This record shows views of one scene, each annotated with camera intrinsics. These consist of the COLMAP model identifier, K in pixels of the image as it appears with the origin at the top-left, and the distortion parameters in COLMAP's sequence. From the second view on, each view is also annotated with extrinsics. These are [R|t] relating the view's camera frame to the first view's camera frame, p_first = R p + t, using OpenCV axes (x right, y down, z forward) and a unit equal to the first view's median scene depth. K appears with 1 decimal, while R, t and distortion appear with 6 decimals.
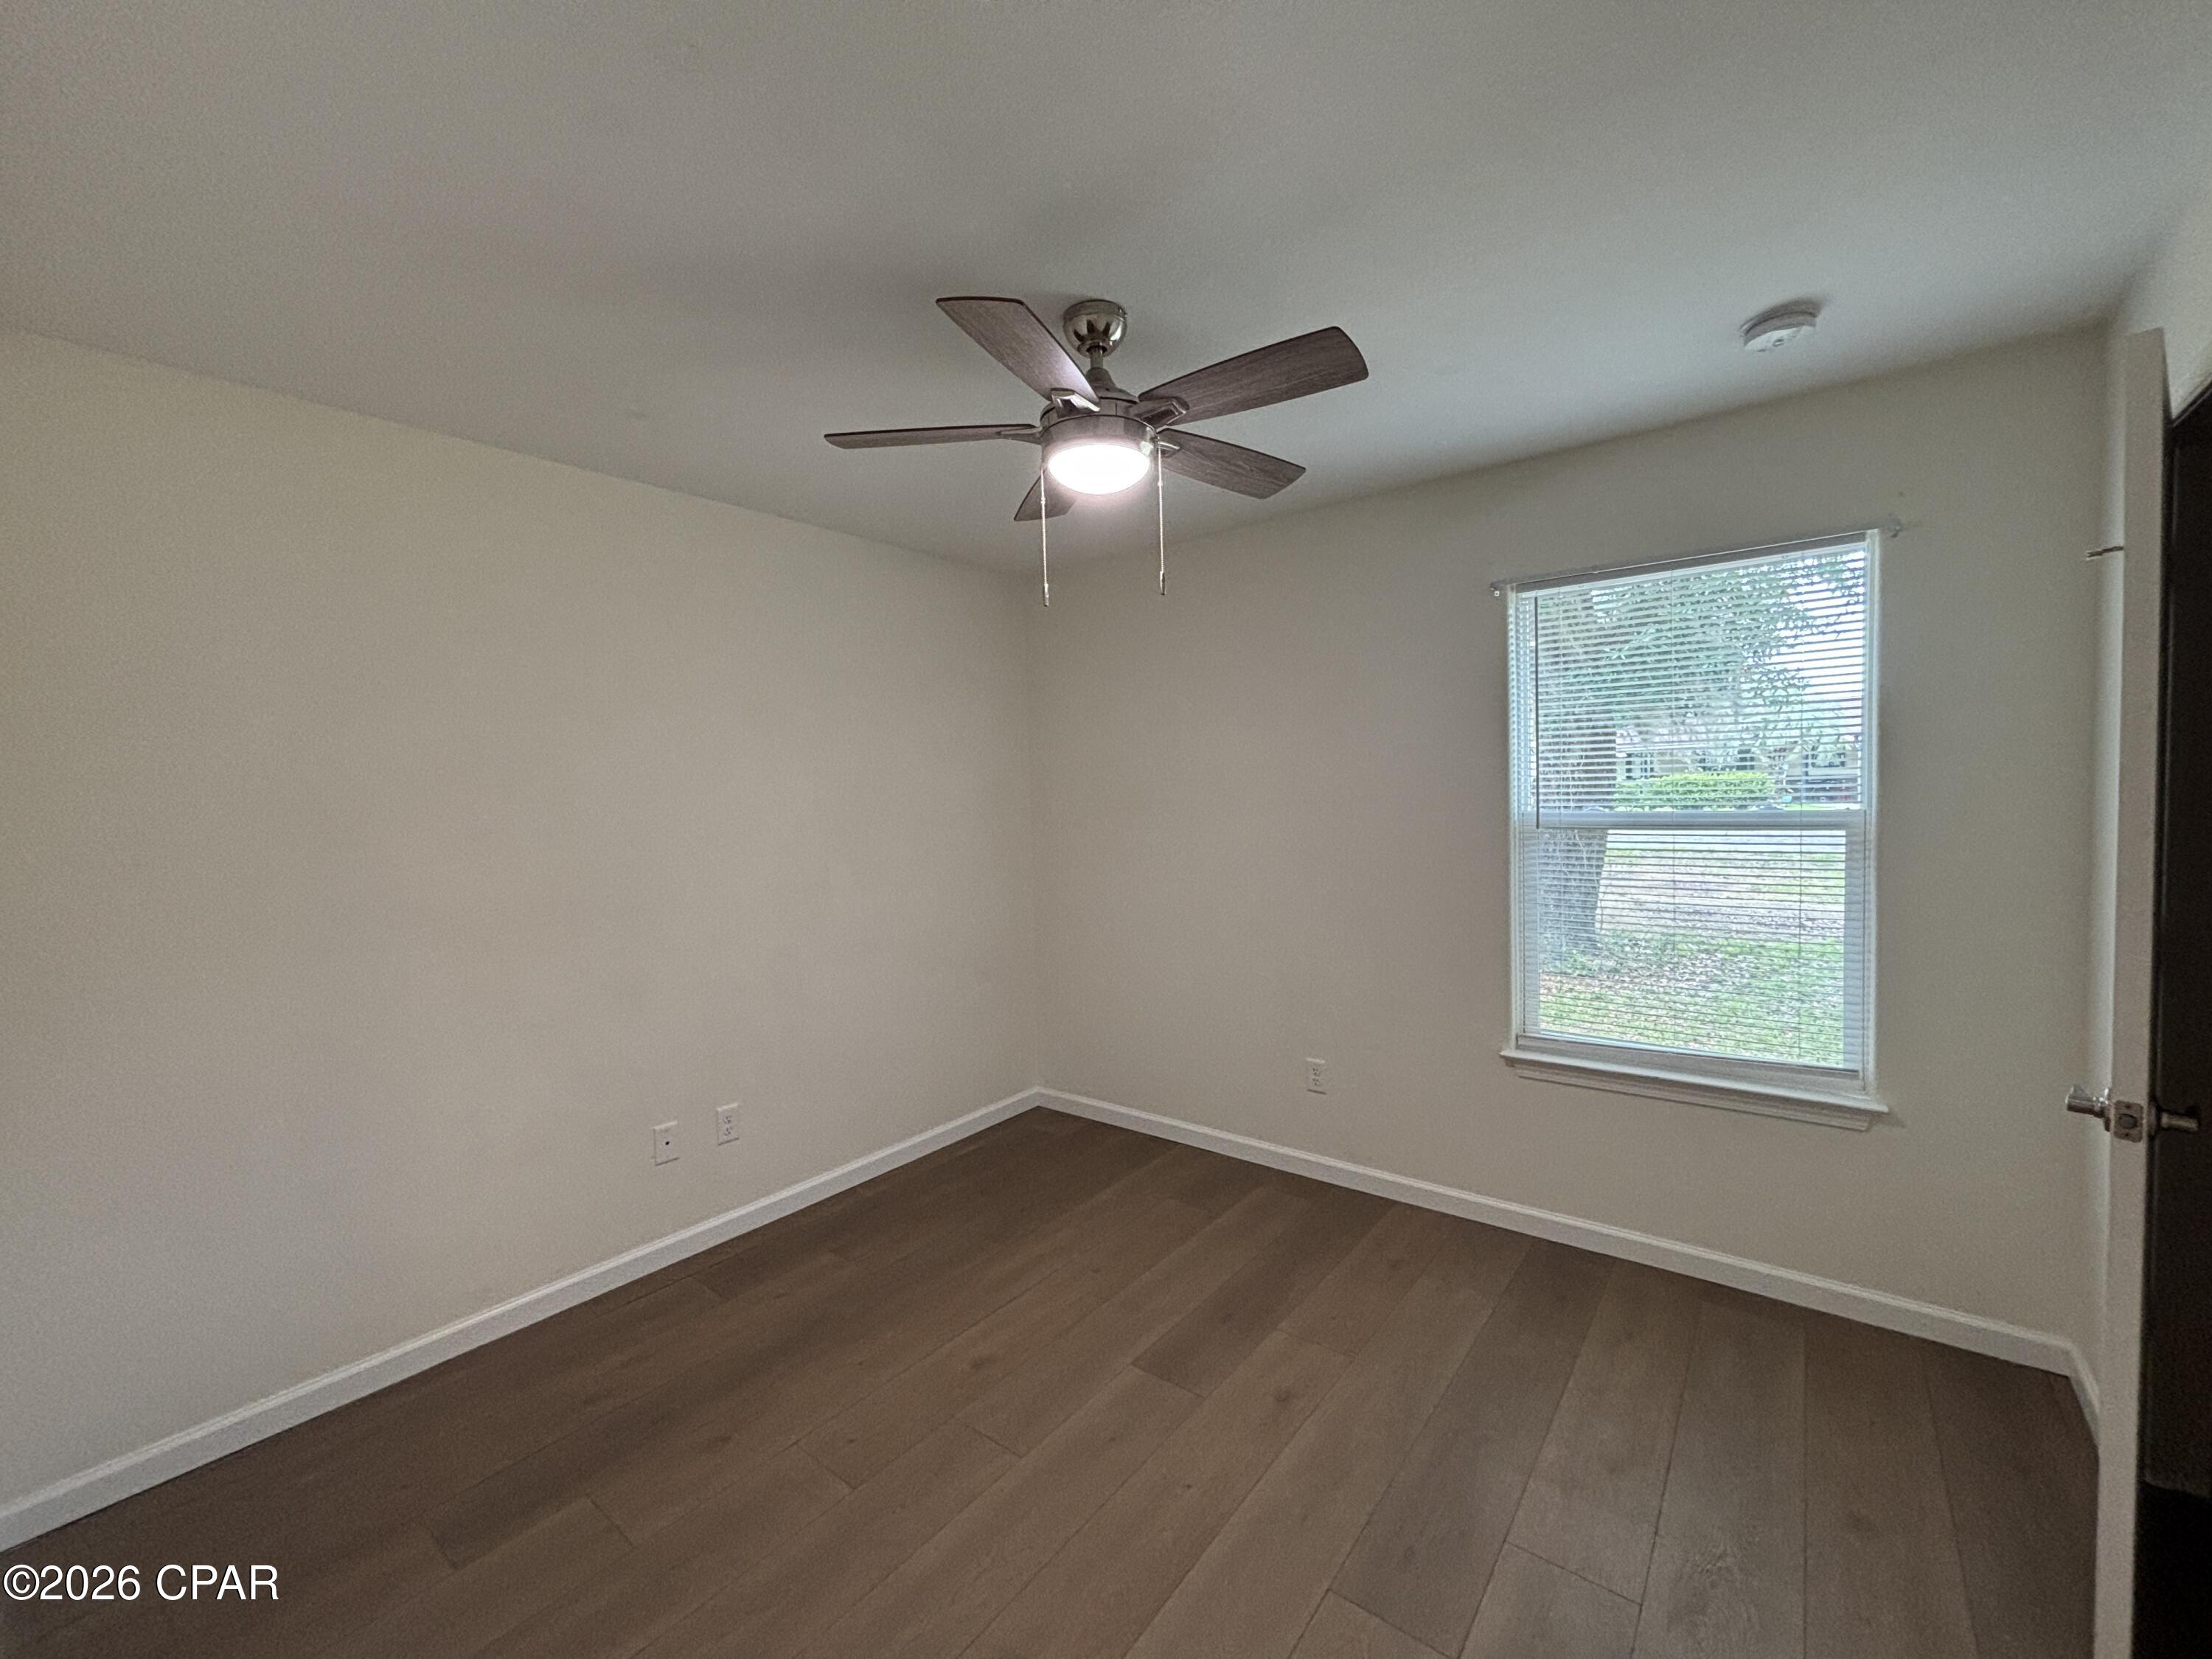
lens RADIAL K [[956.8, 0, 1101.2], [0, 956.8, 835.1], [0, 0, 1]] dist [-0.004798, -0.000207]
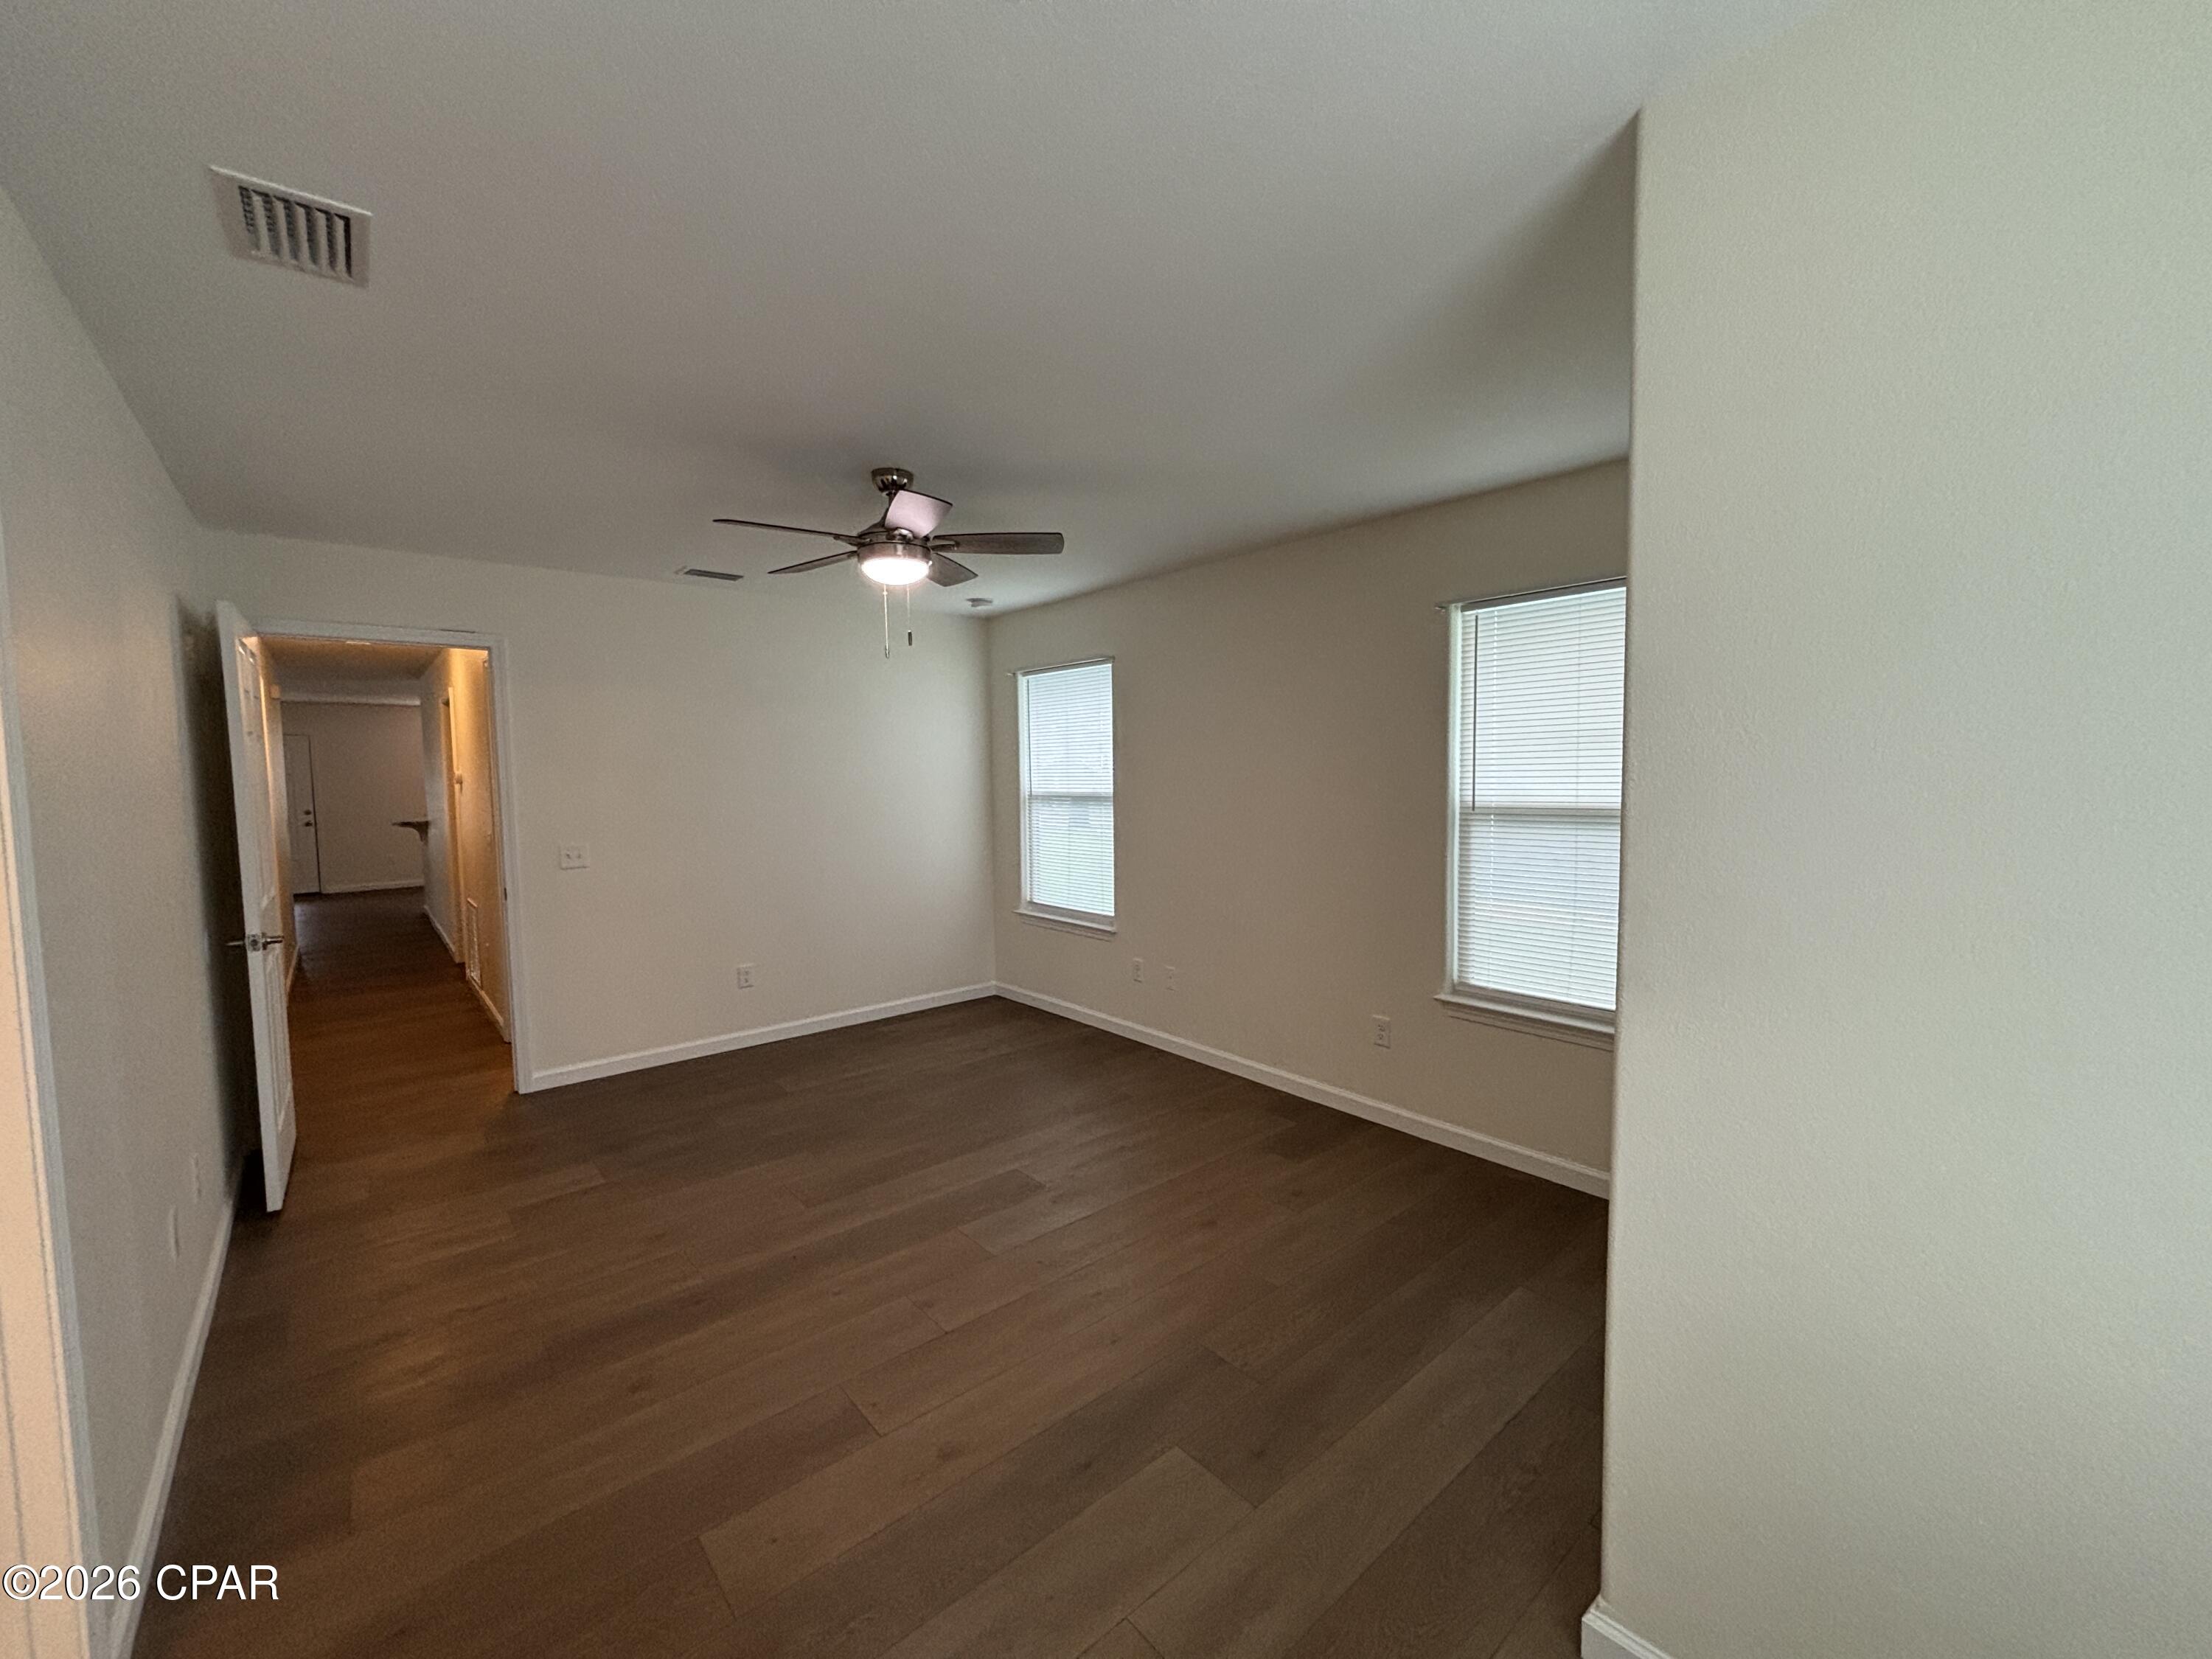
lens RADIAL K [[890.5, 0, 1120.0], [0, 890.5, 829.2], [0, 0, 1]] dist [-0.003421, 0.003888]
pose [[0.987282, 0.029654, -0.156189, 0.202656], [-0.026328, 0.999381, 0.023319, 0.002292], [0.156784, -0.018910, 0.987452, -0.169453]]
